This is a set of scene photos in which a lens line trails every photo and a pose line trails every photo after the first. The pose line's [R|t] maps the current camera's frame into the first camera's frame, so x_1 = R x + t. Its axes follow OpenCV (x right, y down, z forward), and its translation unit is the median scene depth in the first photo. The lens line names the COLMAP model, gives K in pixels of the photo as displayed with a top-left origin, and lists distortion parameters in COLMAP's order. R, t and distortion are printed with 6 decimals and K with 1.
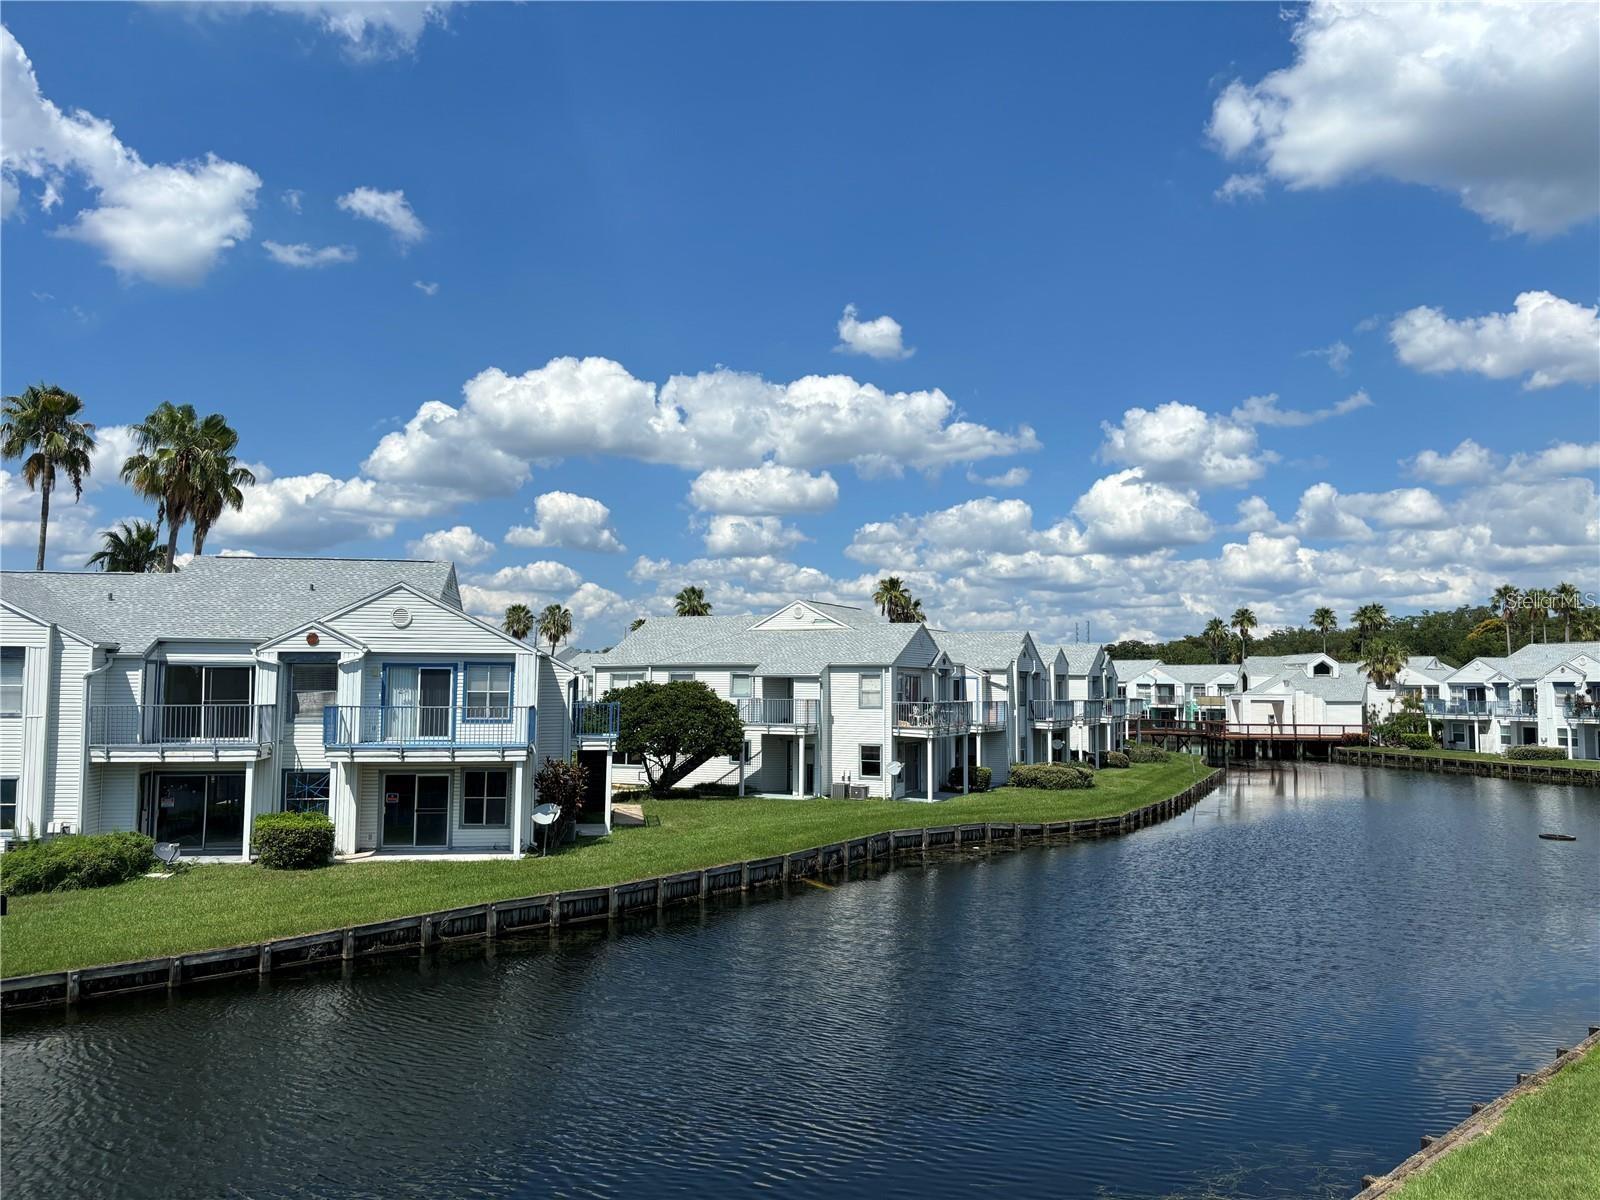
lens RADIAL K [[1208.6, 0, 800.0], [0, 1208.6, 600.0], [0, 0, 1]] dist [0.063728, -0.081204]
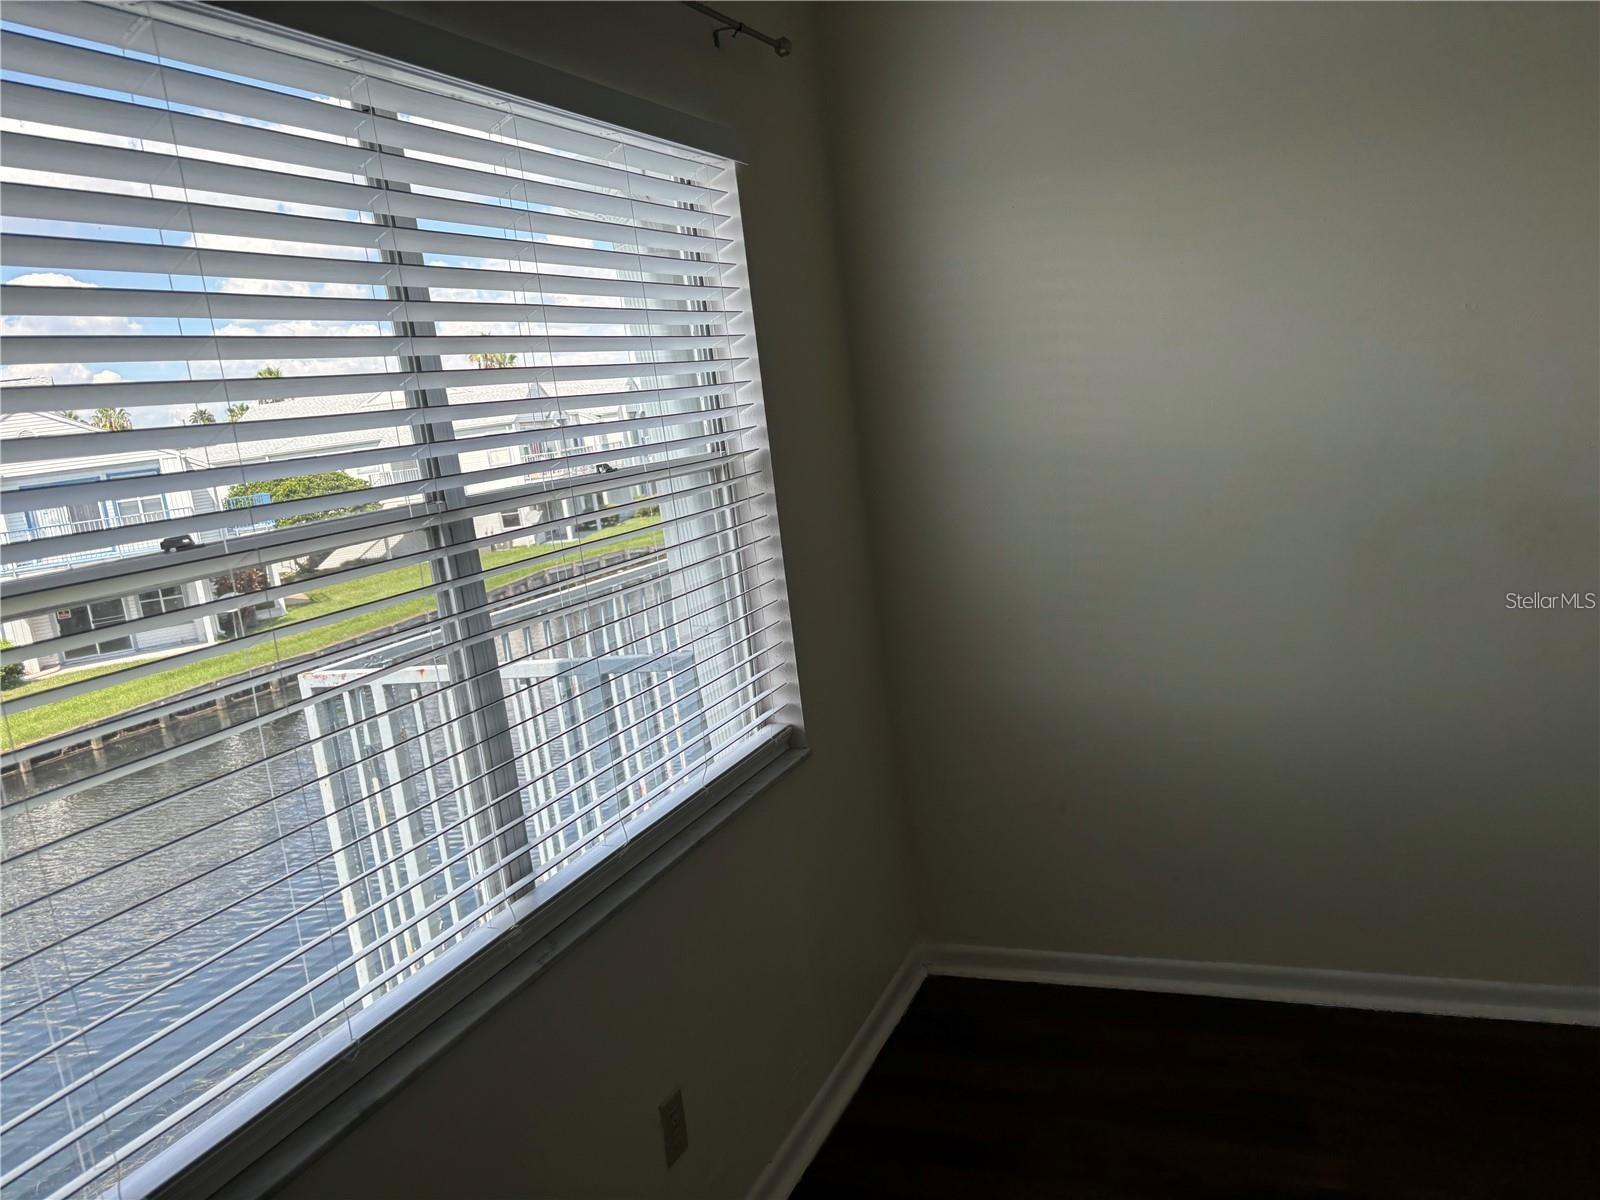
lens RADIAL K [[1208.6, 0, 800.0], [0, 1208.6, 600.0], [0, 0, 1]] dist [0.063728, -0.081204]
pose [[0.962310, -0.160220, 0.219746, 0.050946], [0.106741, 0.965708, 0.236675, -0.041091], [-0.250131, -0.204299, 0.946413, -0.233806]]
